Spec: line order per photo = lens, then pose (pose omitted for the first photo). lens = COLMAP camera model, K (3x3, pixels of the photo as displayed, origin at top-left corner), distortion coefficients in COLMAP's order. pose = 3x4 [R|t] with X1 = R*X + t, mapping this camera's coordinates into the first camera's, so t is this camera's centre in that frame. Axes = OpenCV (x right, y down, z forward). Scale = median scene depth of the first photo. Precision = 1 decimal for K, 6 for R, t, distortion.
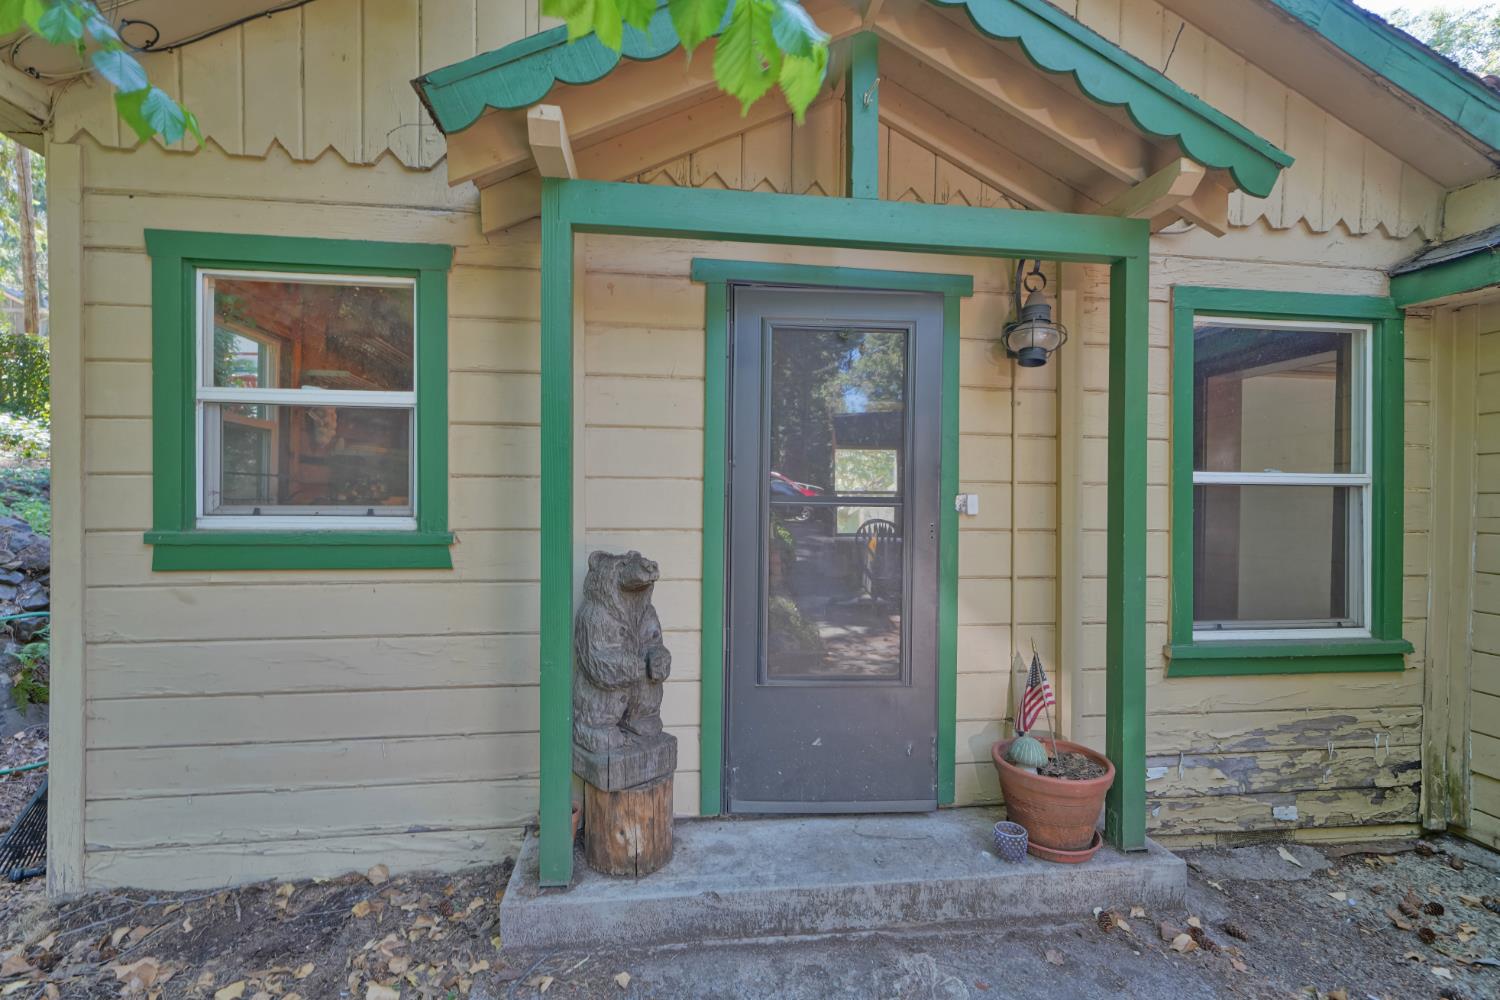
lens RADIAL K [[662.0, 0, 737.7], [0, 662.0, 504.7], [0, 0, 1]] dist [-0.001470, 0.000165]
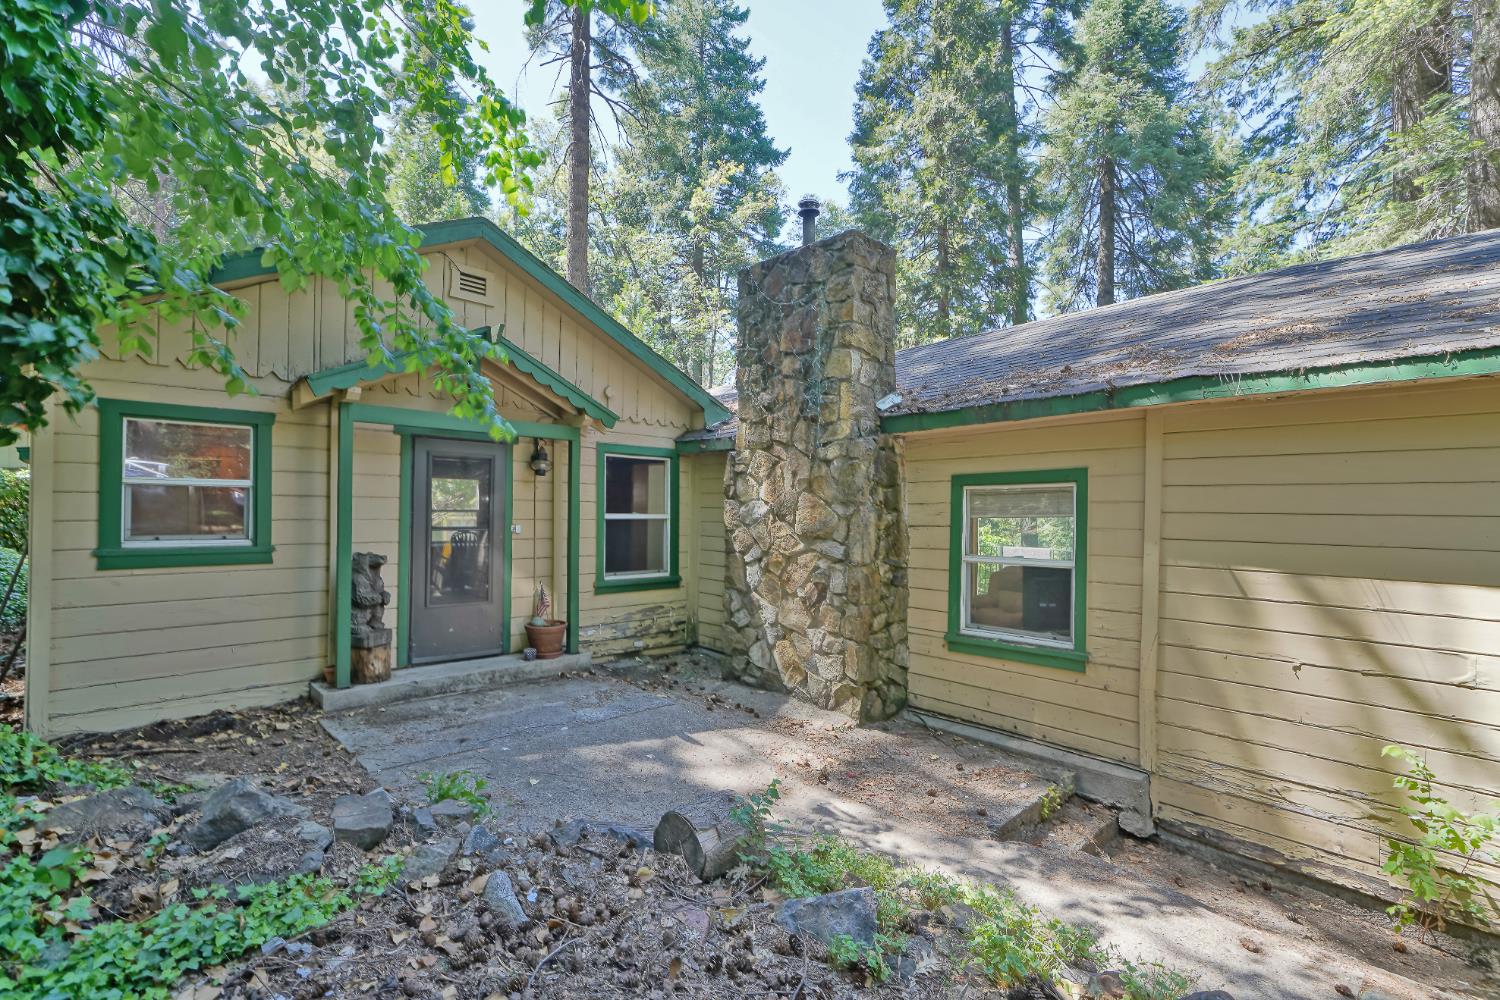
lens RADIAL K [[662.0, 0, 744.8], [0, 662.0, 507.1], [0, 0, 1]] dist [-0.001470, 0.000165]
pose [[0.804445, 0.005436, 0.594003, -0.460839], [-0.003726, 0.999985, -0.004105, -0.079102], [-0.594016, 0.001089, 0.804453, -1.588331]]
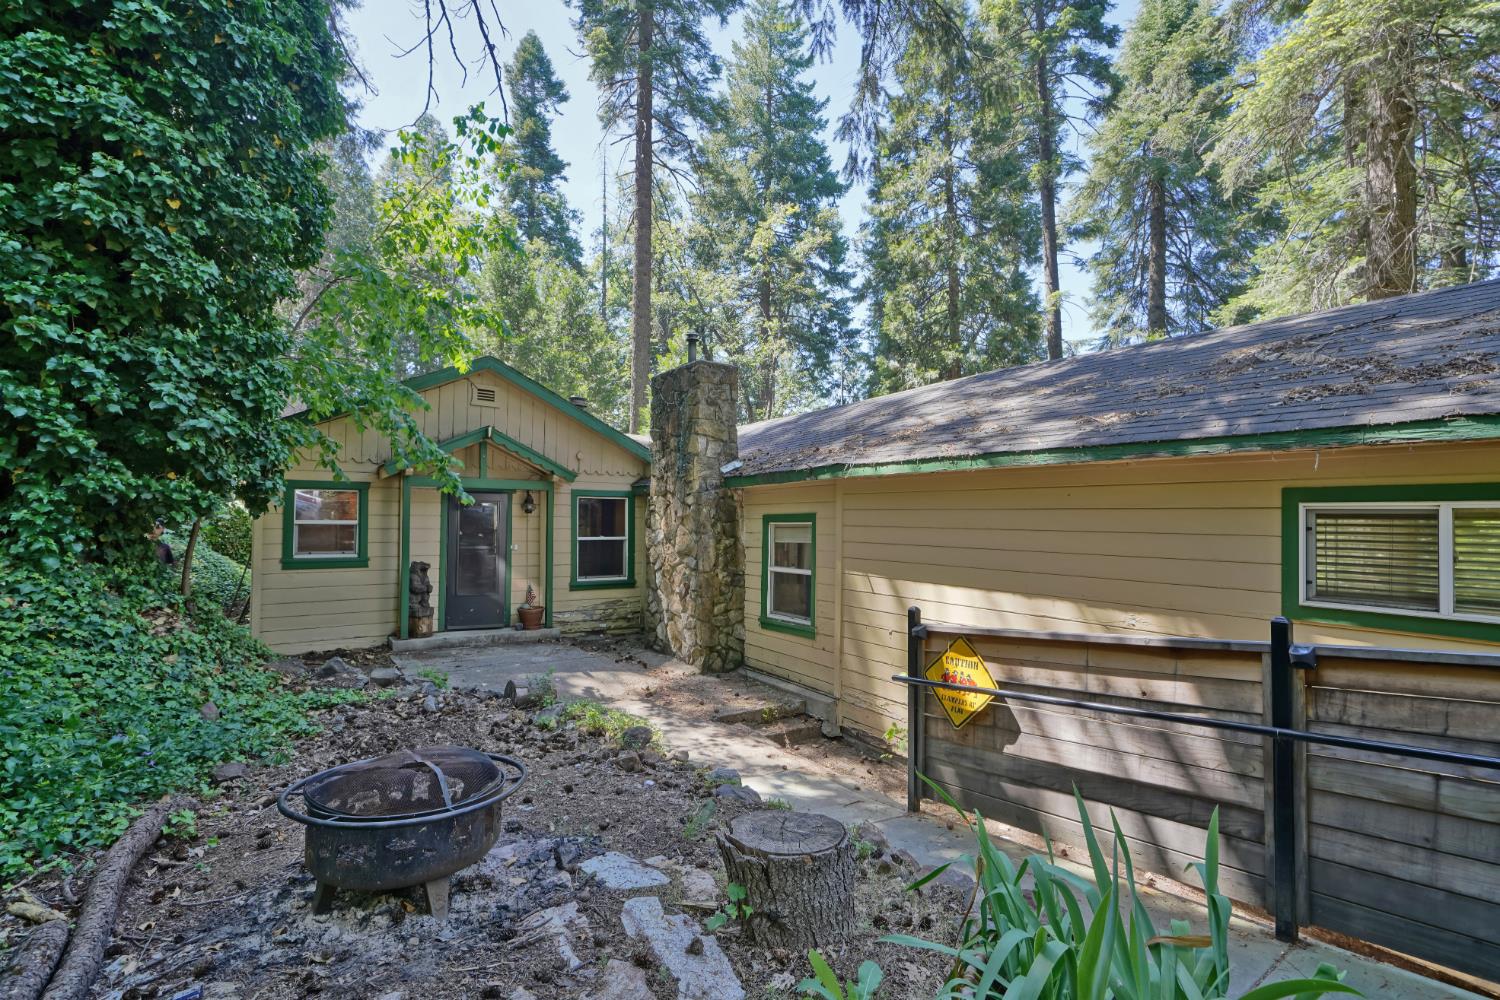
lens RADIAL K [[662.0, 0, 738.9], [0, 662.0, 506.6], [0, 0, 1]] dist [-0.001470, 0.000165]
pose [[0.890239, 0.010726, 0.455368, -0.263372], [-0.001731, 0.999795, -0.020164, -0.172359], [-0.455491, 0.017162, 0.890075, -3.250765]]
